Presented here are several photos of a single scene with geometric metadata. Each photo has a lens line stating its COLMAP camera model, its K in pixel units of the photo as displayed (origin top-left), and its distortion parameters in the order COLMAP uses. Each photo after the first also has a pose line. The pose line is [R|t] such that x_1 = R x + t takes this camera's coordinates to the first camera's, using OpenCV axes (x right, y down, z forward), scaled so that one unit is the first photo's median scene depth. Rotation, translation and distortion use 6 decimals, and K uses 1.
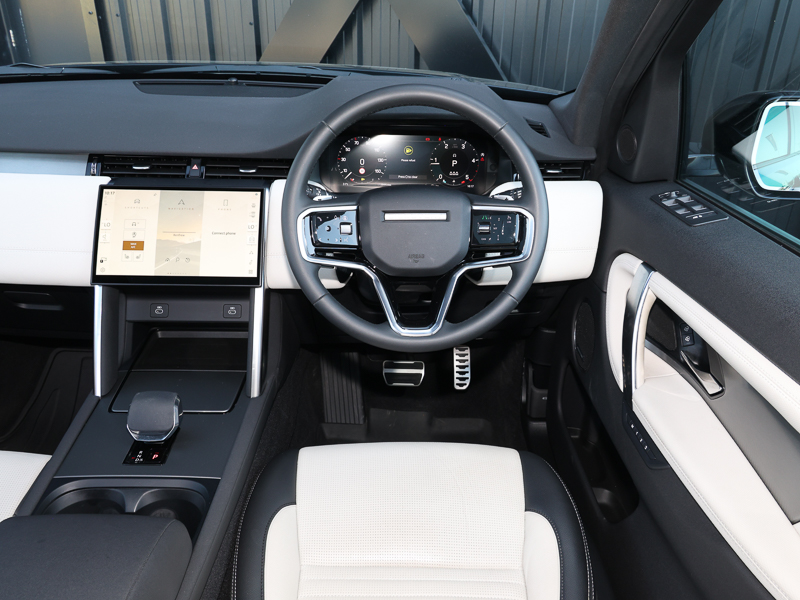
lens RADIAL K [[641.7, 0, 402.8], [0, 641.7, 295.8], [0, 0, 1]] dist [0.014548, -0.019986]
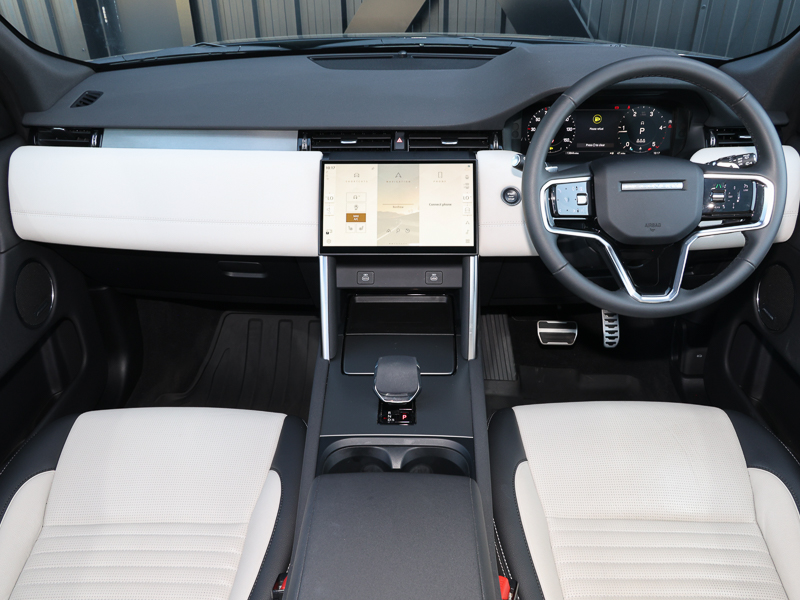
lens RADIAL K [[604.9, 0, 423.9], [0, 604.9, 290.9], [0, 0, 1]] dist [-0.002116, 0.015739]
pose [[0.998956, -0.009470, -0.044695, -0.242224], [0.012214, 0.998030, 0.061531, -0.016329], [0.044024, -0.062013, 0.997104, 0.007942]]
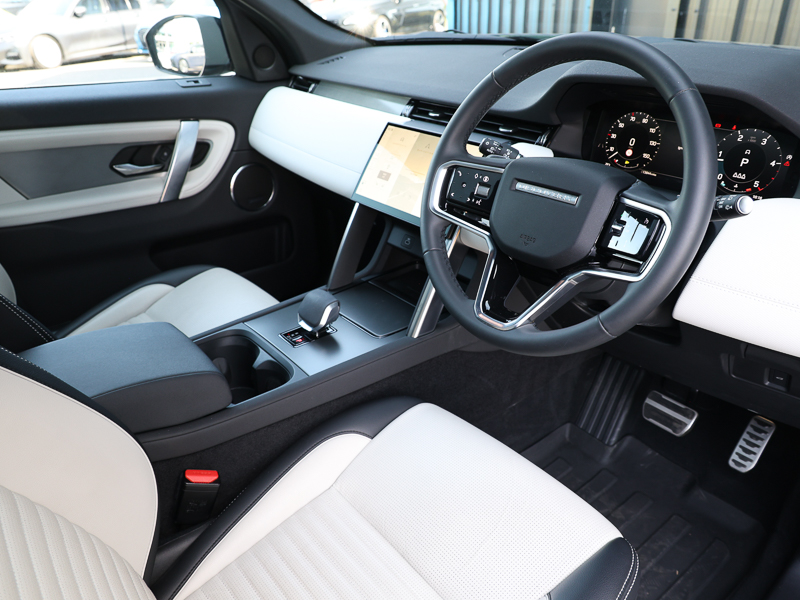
lens RADIAL K [[604.9, 0, 402.7], [0, 604.9, 298.6], [0, 0, 1]] dist [-0.002116, 0.015739]
pose [[0.629999, 0.329874, -0.703054, 0.402966], [-0.314442, 0.936126, 0.157463, -0.048374], [0.710090, 0.121868, 0.693484, 0.271582]]
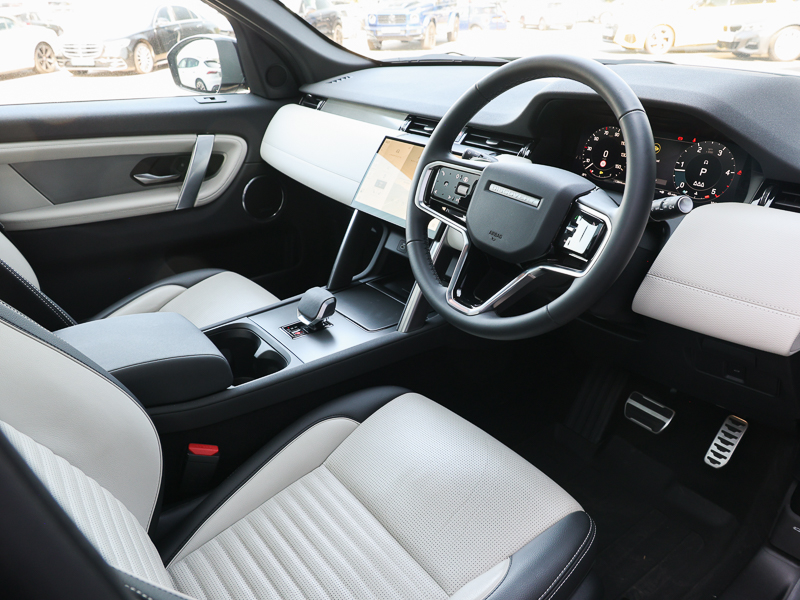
lens RADIAL K [[604.9, 0, 402.8], [0, 604.9, 301.2], [0, 0, 1]] dist [-0.002116, 0.015739]
pose [[0.605545, 0.318761, -0.729183, 0.493423], [-0.324977, 0.935443, 0.139053, -0.039260], [0.726434, 0.152765, 0.670043, 0.254402]]
